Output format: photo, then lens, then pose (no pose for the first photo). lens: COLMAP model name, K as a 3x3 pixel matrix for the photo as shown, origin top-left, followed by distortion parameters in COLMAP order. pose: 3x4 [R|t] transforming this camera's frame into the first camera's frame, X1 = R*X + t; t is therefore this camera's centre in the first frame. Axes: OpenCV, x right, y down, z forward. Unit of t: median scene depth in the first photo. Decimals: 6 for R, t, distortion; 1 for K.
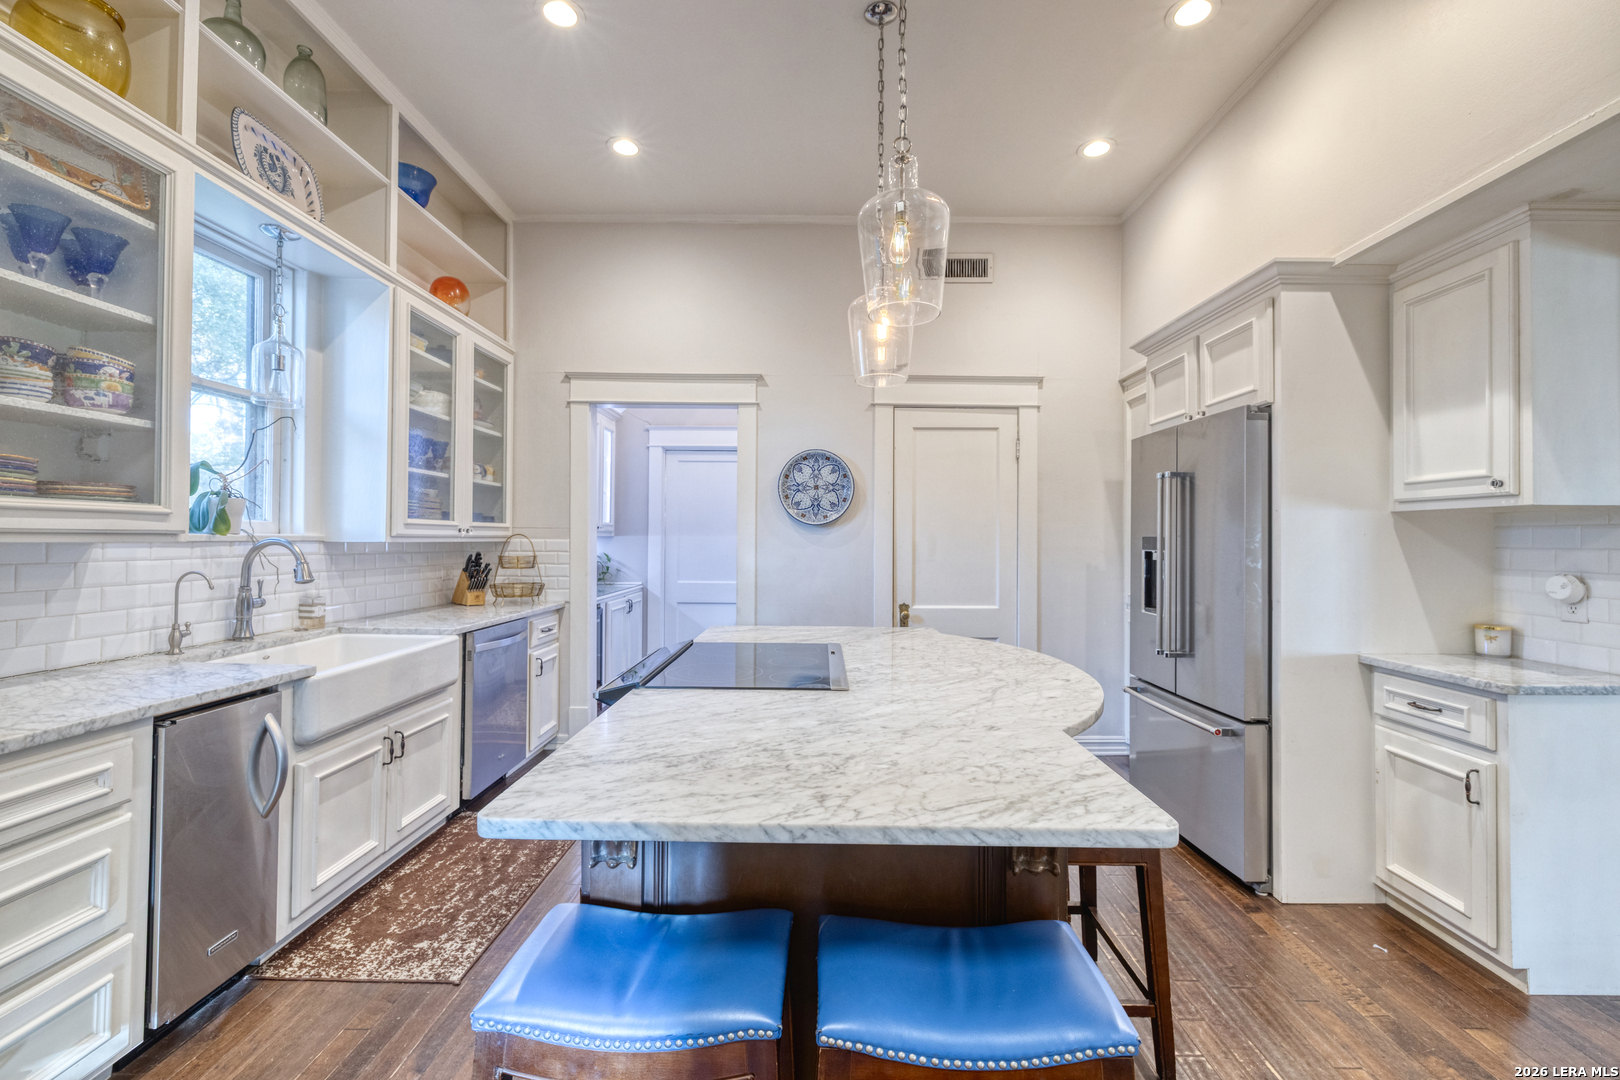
lens RADIAL K [[670.5, 0, 814.6], [0, 670.5, 535.2], [0, 0, 1]] dist [-0.003734, -0.000289]
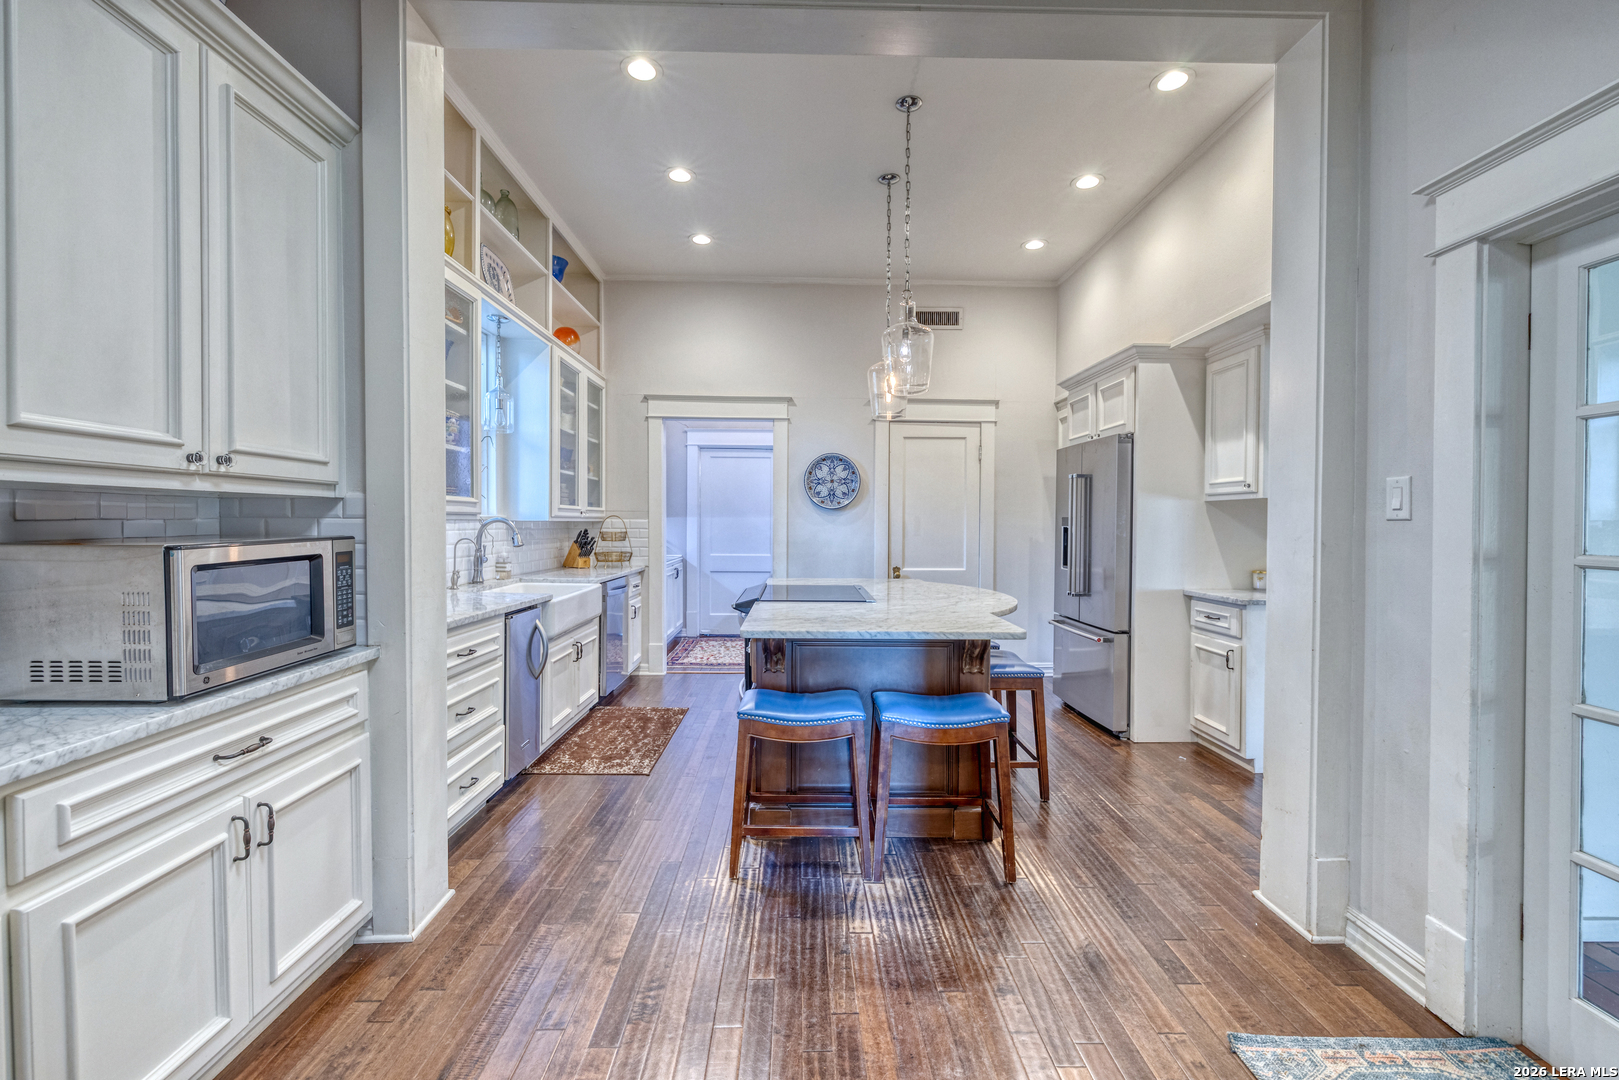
lens RADIAL K [[670.0, 0, 807.2], [0, 670.0, 534.6], [0, 0, 1]] dist [-0.003734, -0.000289]
pose [[0.999720, -0.000390, 0.023645, -0.116230], [-0.000182, 0.999707, 0.024184, 0.005596], [-0.023648, -0.024182, 0.999428, -0.515409]]
